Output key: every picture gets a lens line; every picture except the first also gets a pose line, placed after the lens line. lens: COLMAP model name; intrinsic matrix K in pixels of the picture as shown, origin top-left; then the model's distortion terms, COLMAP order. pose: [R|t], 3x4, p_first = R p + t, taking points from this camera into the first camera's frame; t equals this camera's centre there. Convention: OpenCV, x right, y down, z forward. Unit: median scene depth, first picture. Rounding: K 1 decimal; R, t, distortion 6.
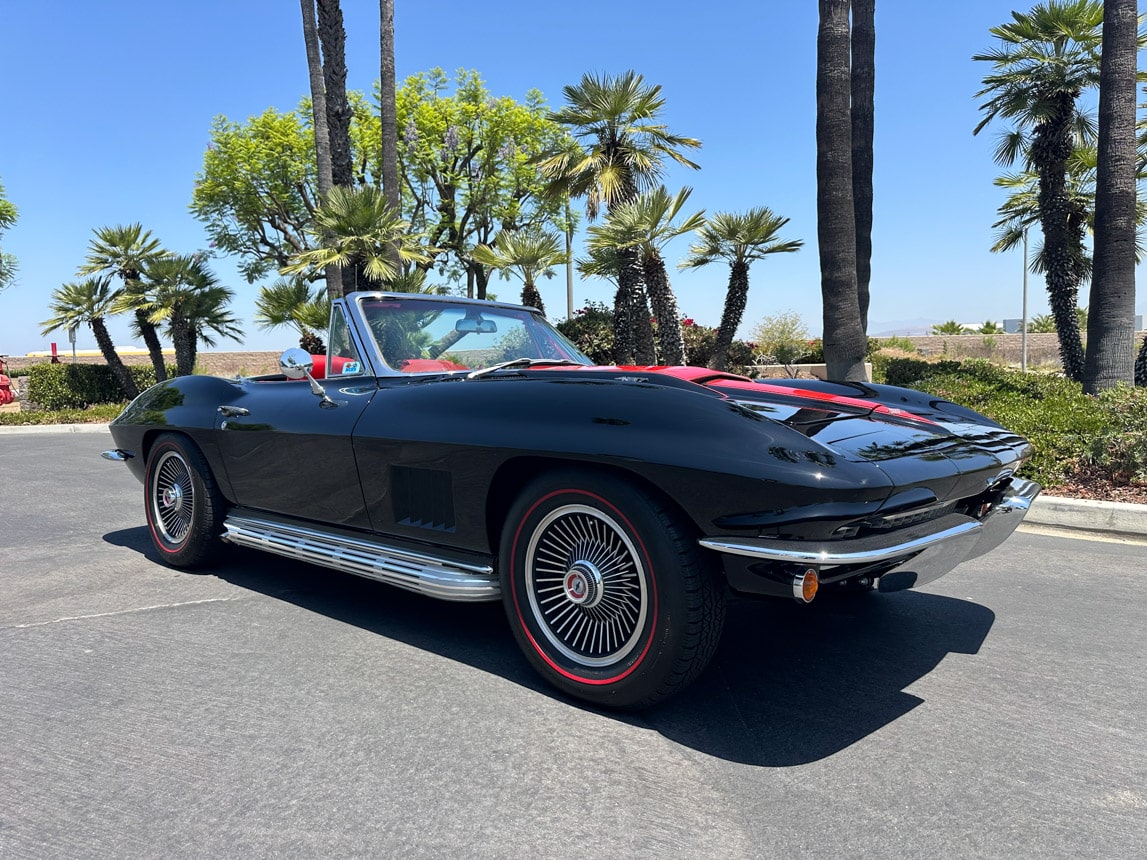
lens RADIAL K [[803.4, 0, 573.5], [0, 803.4, 430.0], [0, 0, 1]] dist [0.021104, -0.031370]
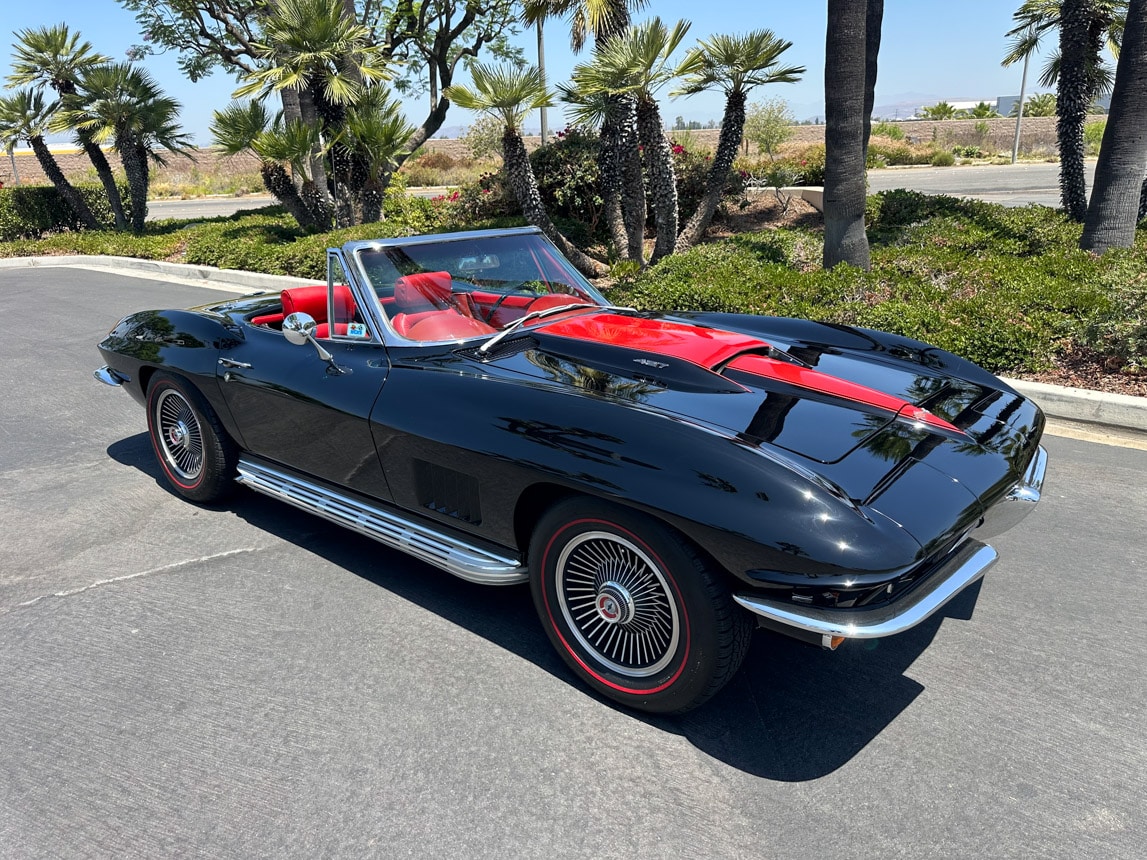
lens RADIAL K [[802.7, 0, 567.1], [0, 802.7, 433.0], [0, 0, 1]] dist [0.015947, -0.024004]
pose [[0.999540, -0.021522, 0.021356, -0.046740], [0.015414, 0.967258, 0.253328, -0.199939], [-0.026108, -0.252883, 0.967145, 0.029363]]
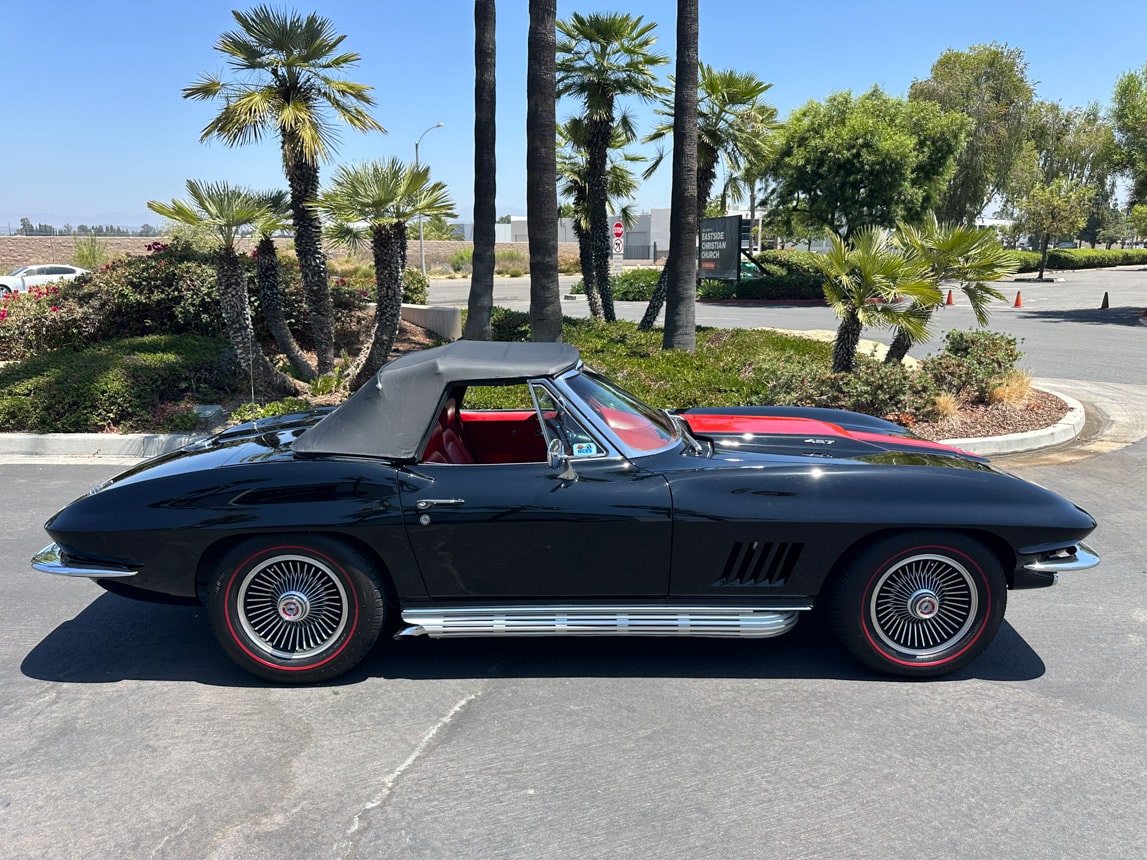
lens RADIAL K [[803.4, 0, 573.5], [0, 803.4, 430.0], [0, 0, 1]] dist [0.021104, -0.031370]
pose [[0.743510, -0.120464, 0.657785, -0.992470], [0.033948, 0.989172, 0.142780, -0.258114], [-0.667863, -0.083828, 0.739549, 0.235531]]
